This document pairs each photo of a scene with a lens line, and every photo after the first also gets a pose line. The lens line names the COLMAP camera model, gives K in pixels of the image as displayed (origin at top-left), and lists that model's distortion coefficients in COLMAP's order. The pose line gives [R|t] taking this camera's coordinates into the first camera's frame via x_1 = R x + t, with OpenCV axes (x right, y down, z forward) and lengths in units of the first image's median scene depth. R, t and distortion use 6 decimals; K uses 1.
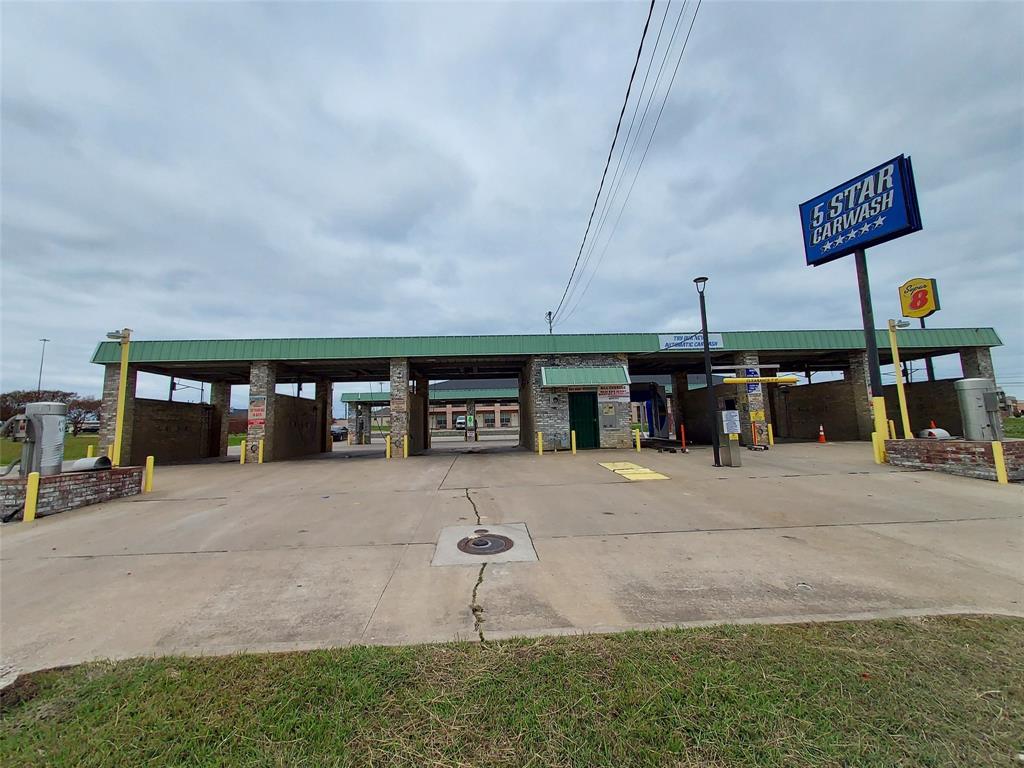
lens RADIAL K [[403.9, 0, 505.7], [0, 403.9, 381.0], [0, 0, 1]] dist [0.000039, -0.000175]
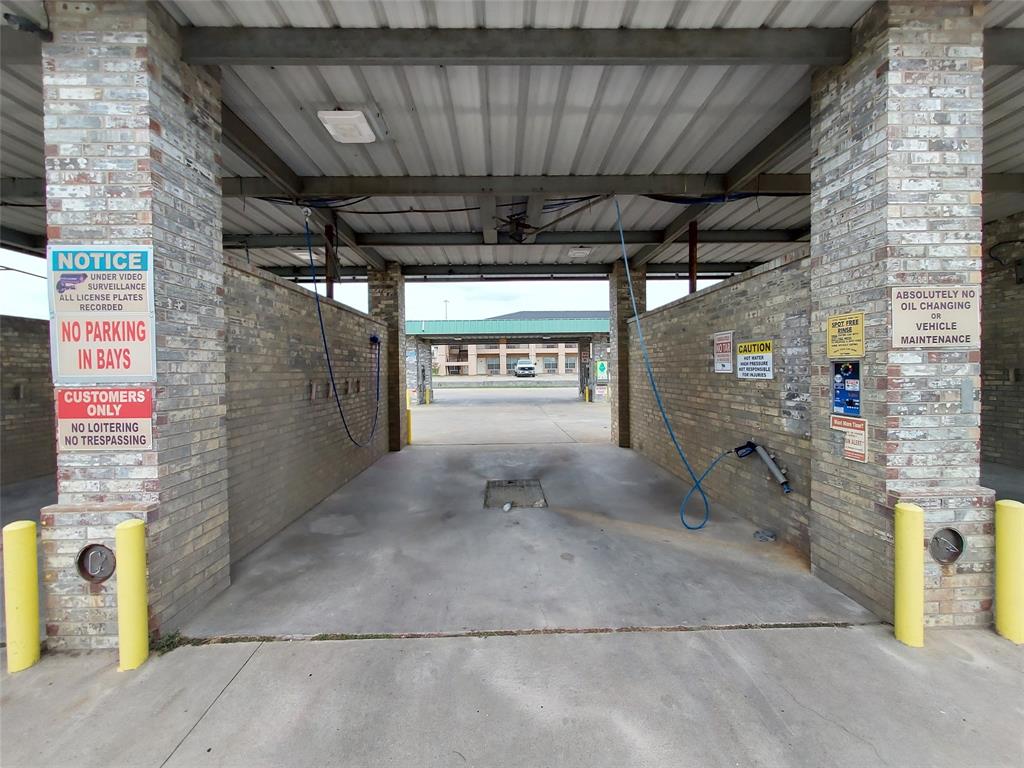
lens RADIAL K [[403.9, 0, 505.7], [0, 403.9, 381.0], [0, 0, 1]] dist [0.000039, -0.000175]
pose [[0.999096, 0.017971, -0.038513, -0.438599], [-0.012340, 0.989826, 0.141749, 0.066229], [0.040669, -0.141146, 0.989153, 0.830402]]
